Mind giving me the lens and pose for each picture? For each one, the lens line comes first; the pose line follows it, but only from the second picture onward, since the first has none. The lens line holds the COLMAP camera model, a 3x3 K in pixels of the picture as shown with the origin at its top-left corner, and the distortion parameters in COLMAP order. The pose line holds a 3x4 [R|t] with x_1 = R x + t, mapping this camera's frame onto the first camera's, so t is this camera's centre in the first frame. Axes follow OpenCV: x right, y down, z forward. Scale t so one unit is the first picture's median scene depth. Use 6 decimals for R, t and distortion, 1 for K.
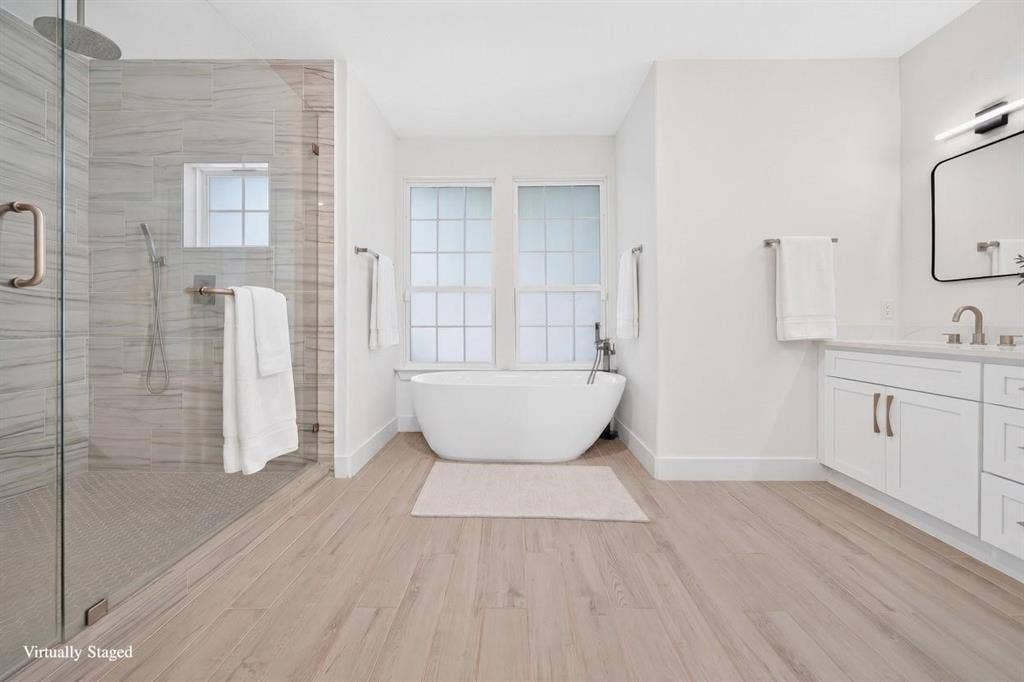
lens RADIAL K [[351.1, 0, 499.4], [0, 351.1, 330.9], [0, 0, 1]] dist [-0.016342, 0.001369]
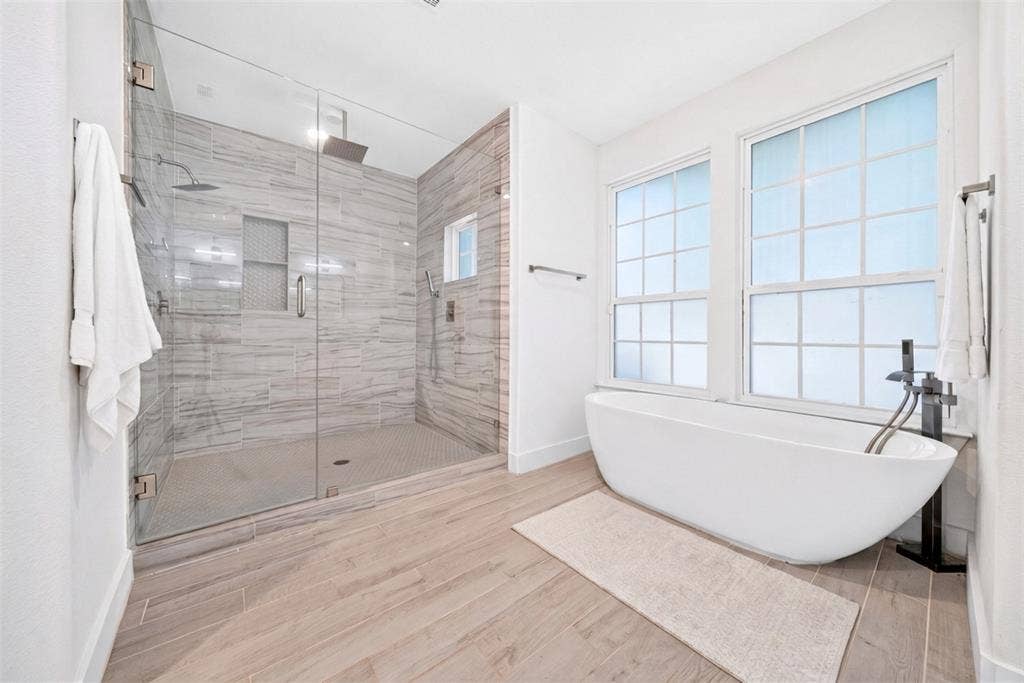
lens RADIAL K [[351.1, 0, 510.7], [0, 351.1, 340.4], [0, 0, 1]] dist [-0.016342, 0.001369]
pose [[0.637775, 0.018028, -0.770011, 0.415922], [-0.029058, 0.999577, -0.000665, -0.007169], [0.769674, 0.022800, 0.638030, 0.268855]]
